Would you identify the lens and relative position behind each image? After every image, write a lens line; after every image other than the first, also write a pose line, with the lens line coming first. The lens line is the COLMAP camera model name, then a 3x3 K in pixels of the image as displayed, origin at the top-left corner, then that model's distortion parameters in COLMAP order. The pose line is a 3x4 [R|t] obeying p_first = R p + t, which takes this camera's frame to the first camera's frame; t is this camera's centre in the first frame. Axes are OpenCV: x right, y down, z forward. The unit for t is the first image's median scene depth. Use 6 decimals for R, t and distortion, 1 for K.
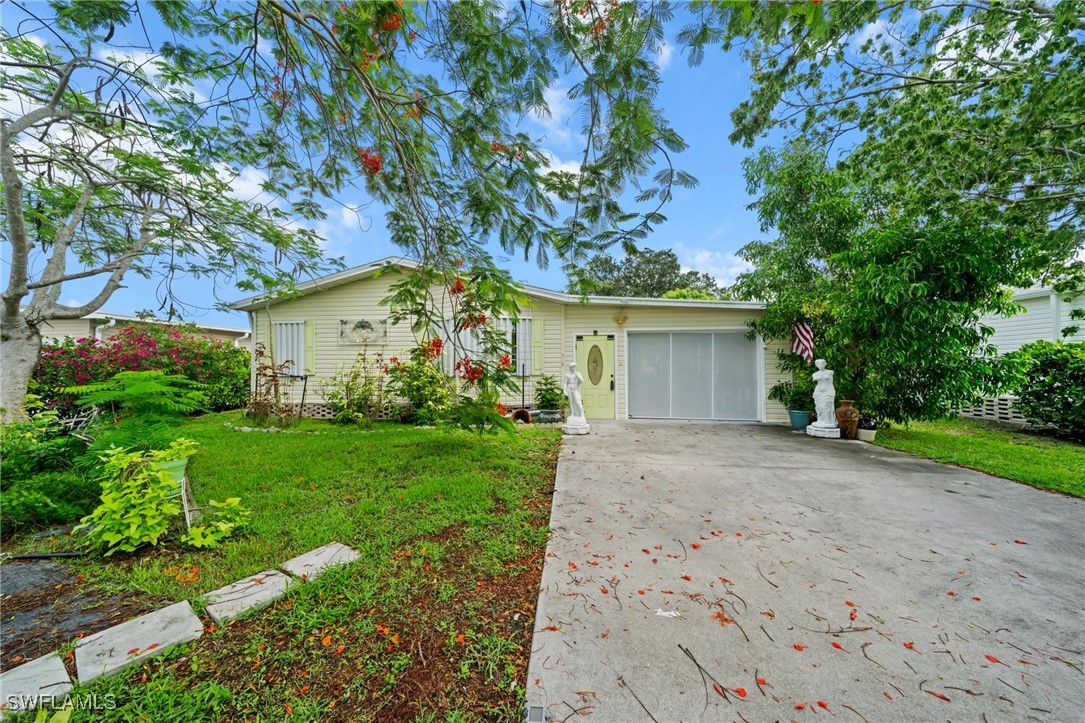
lens RADIAL K [[372.9, 0, 542.5], [0, 372.9, 361.5], [0, 0, 1]] dist [-0.000326, -0.000063]
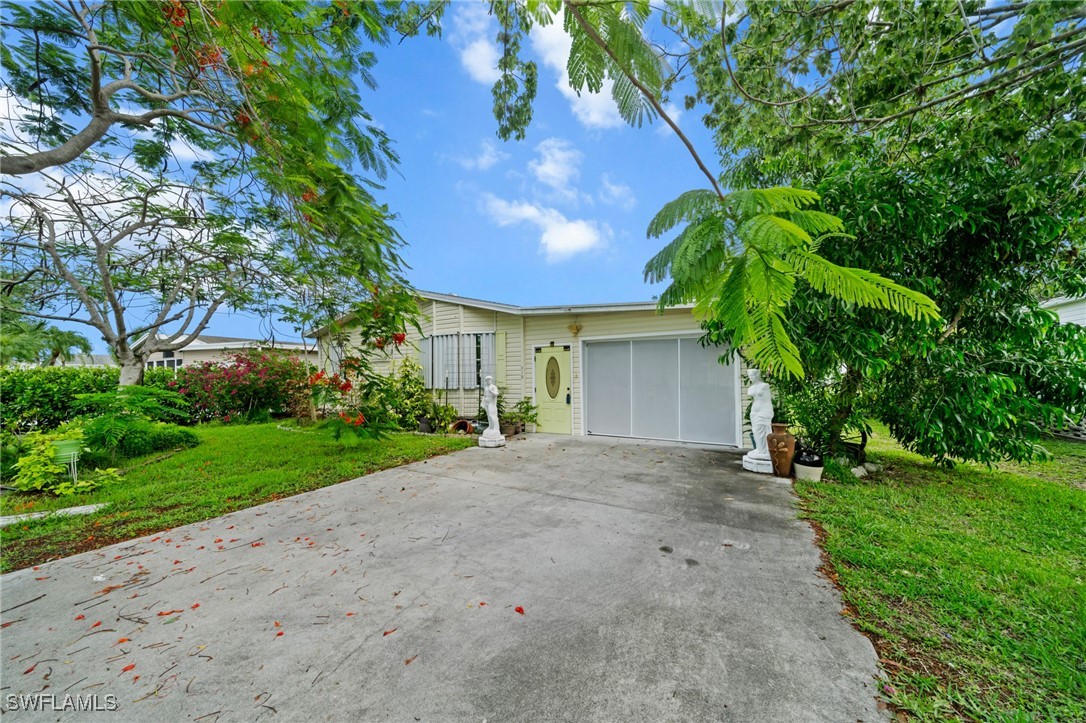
lens RADIAL K [[377.6, 0, 540.5], [0, 377.6, 384.2], [0, 0, 1]] dist [-0.001398, -0.000117]
pose [[0.920343, 0.000380, -0.391112, 0.511897], [0.012264, 0.999480, 0.029829, -0.002769], [0.390920, -0.032250, 0.919859, 0.096378]]
